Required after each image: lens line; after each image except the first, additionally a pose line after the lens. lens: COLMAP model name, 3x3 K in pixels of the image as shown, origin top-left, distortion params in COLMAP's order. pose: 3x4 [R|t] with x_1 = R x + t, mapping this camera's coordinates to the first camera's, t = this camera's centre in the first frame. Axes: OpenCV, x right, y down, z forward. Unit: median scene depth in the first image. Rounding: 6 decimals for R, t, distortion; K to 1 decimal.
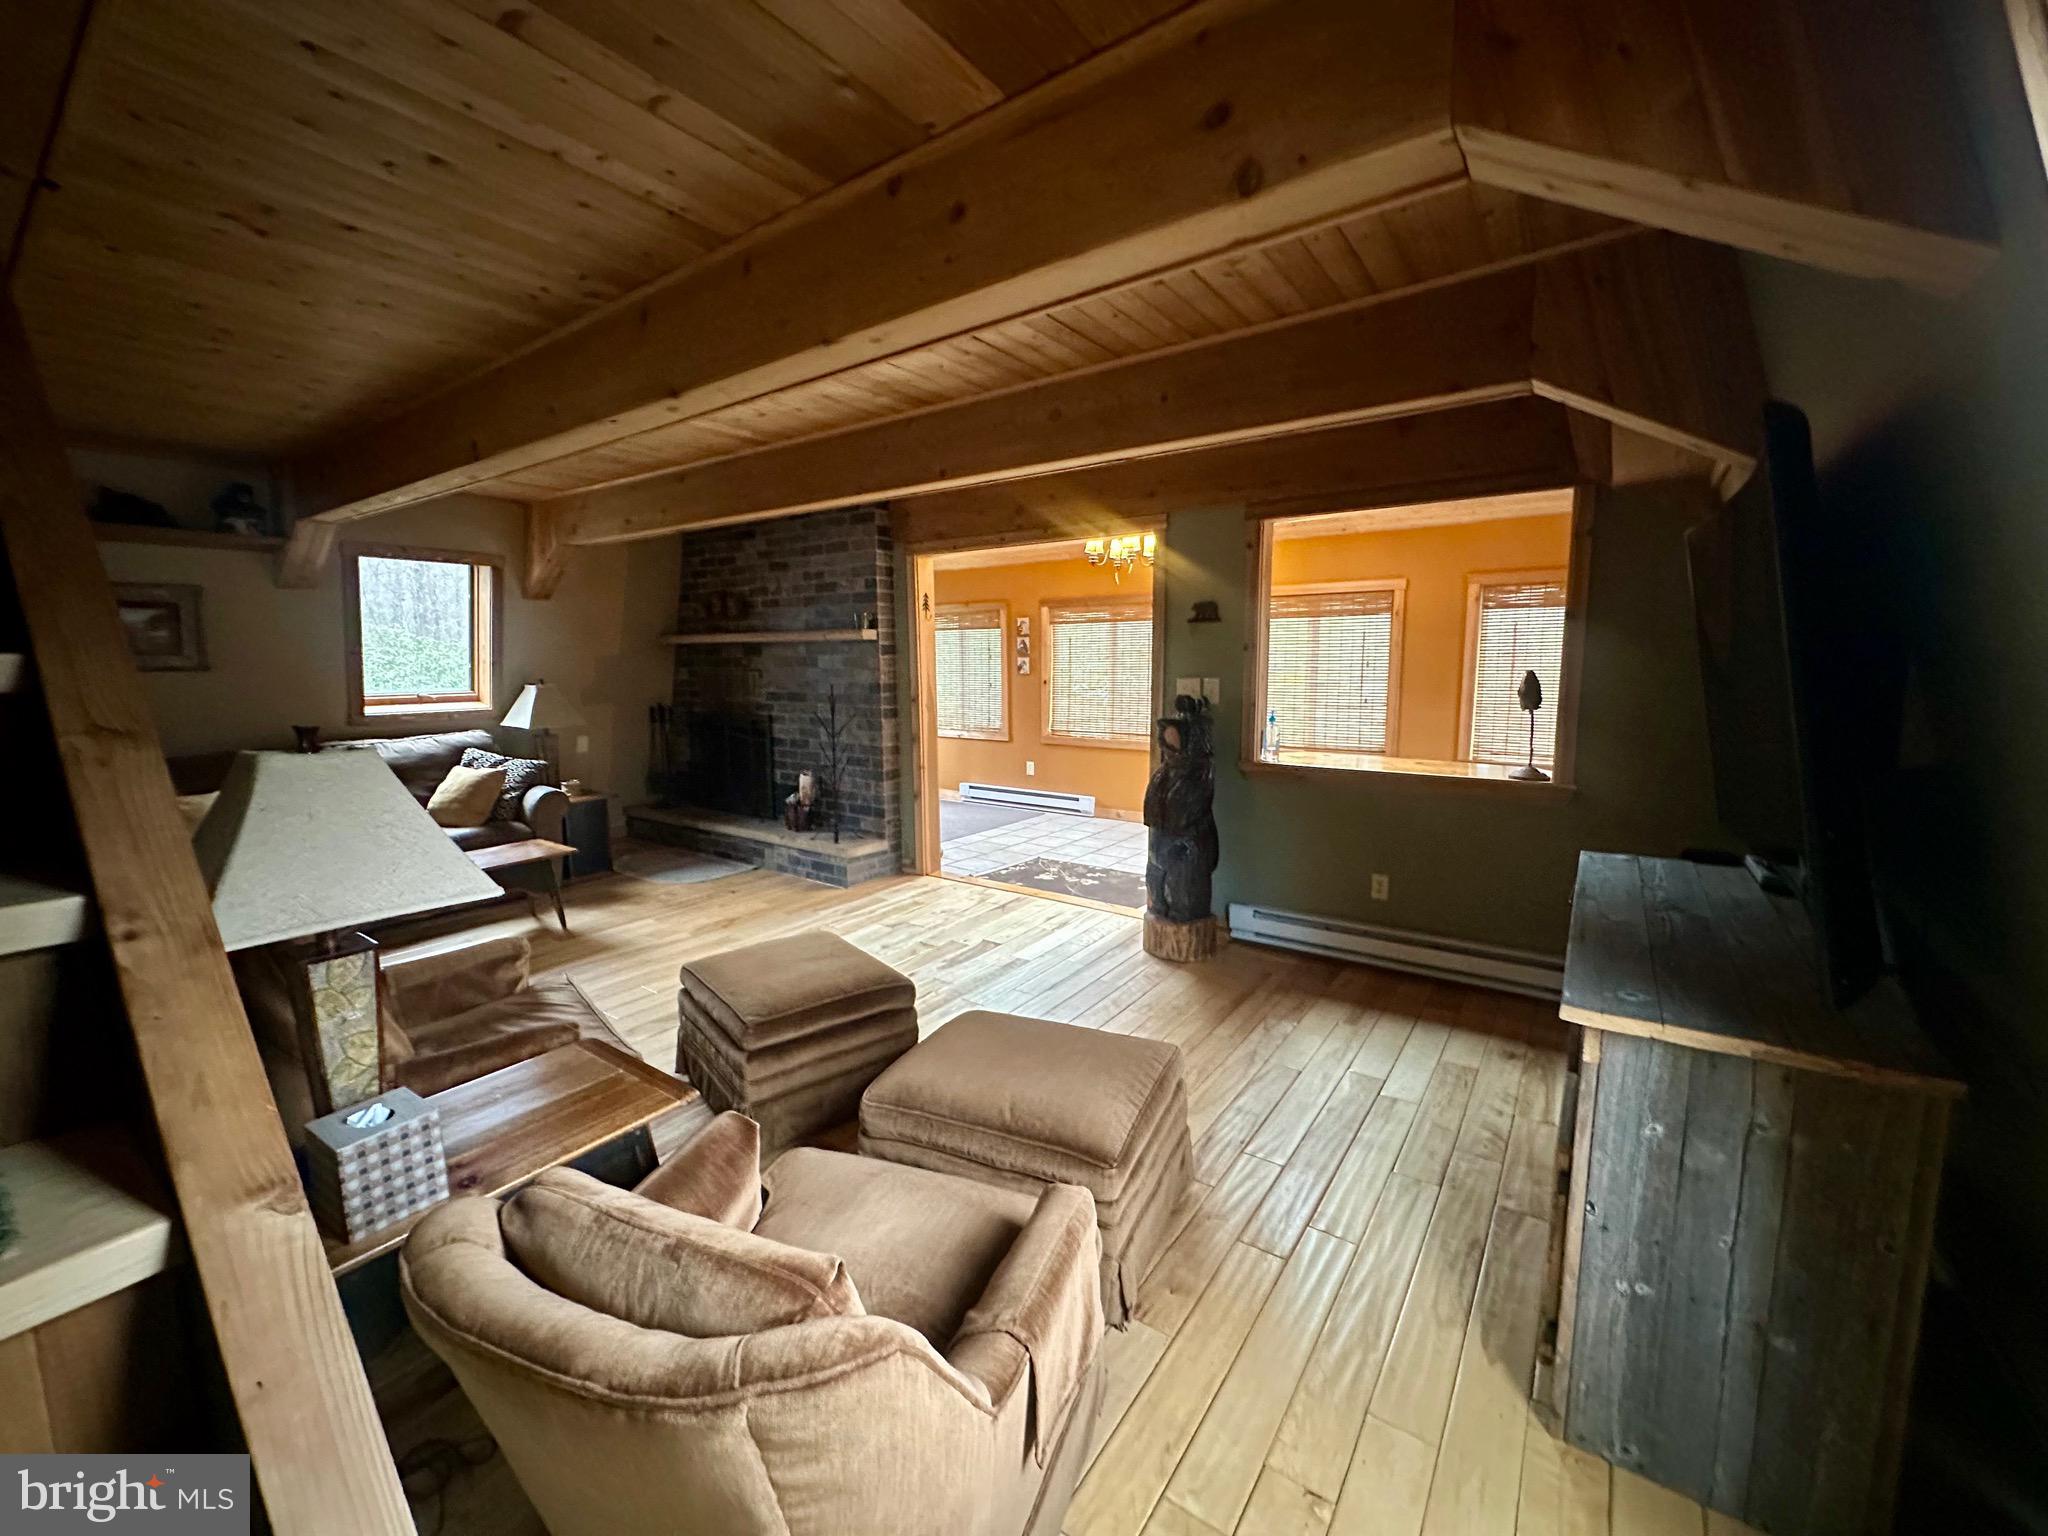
lens RADIAL K [[824.2, 0, 1039.5], [0, 824.2, 766.0], [0, 0, 1]] dist [-0.002713, -0.000189]
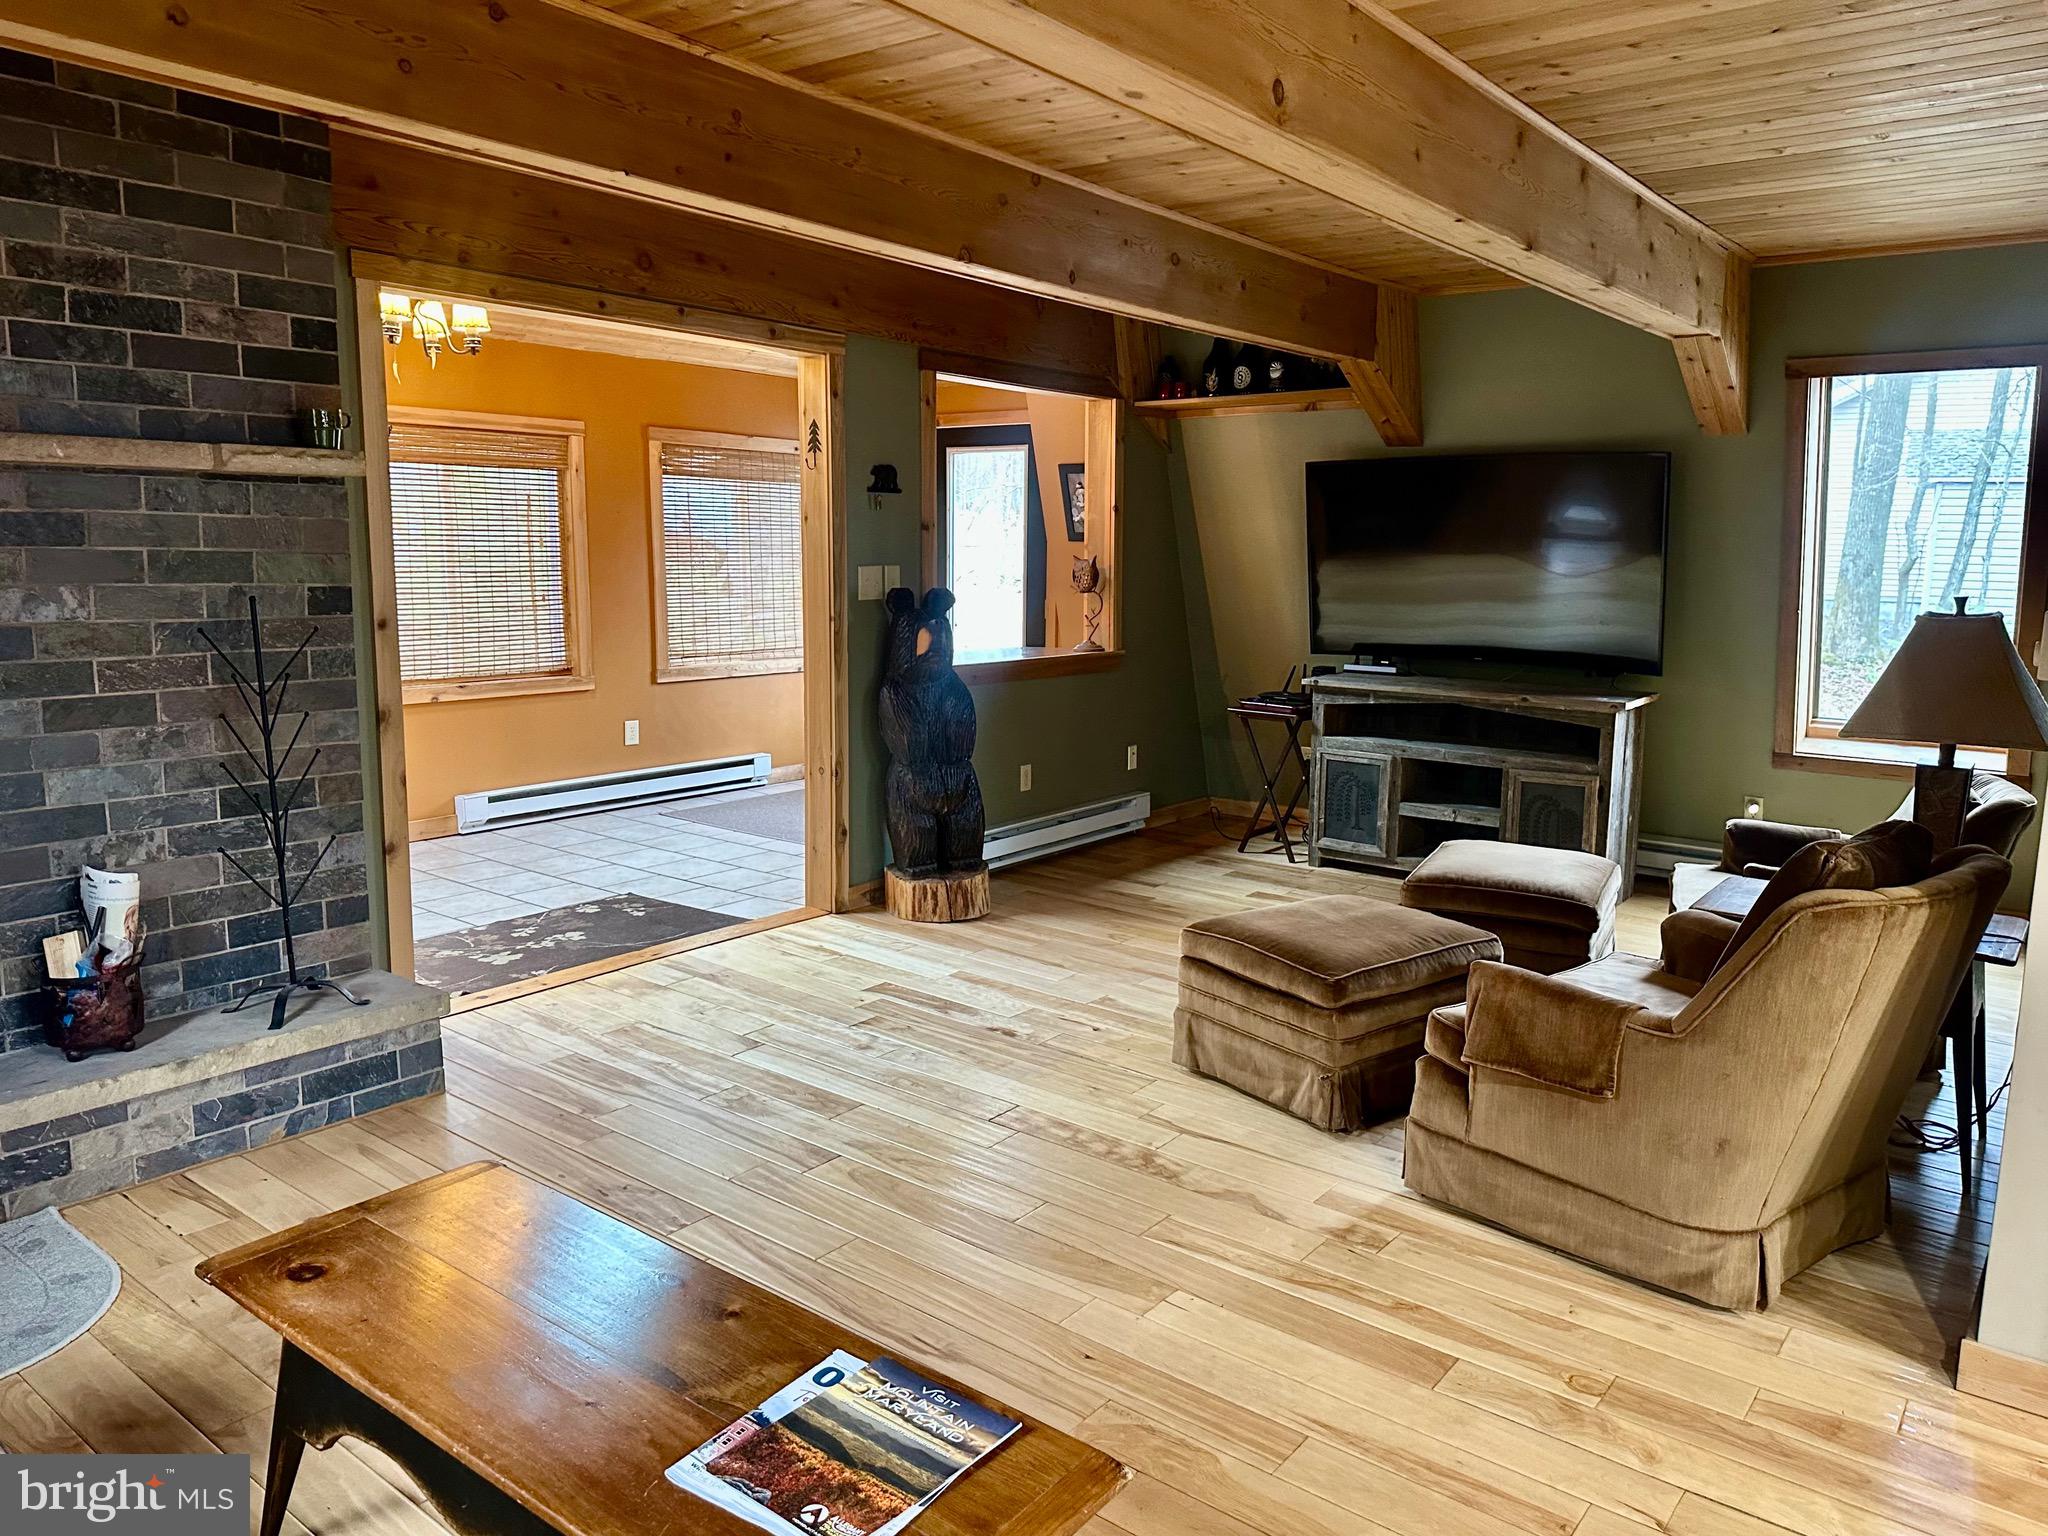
lens RADIAL K [[1427.1, 0, 1028.5], [0, 1427.1, 754.3], [0, 0, 1]] dist [0.068281, -0.083805]
pose [[0.043457, -0.141916, 0.988924, -0.864613], [0.115823, 0.983901, 0.136105, -0.076097], [-0.992319, 0.108625, 0.059194, 0.620967]]
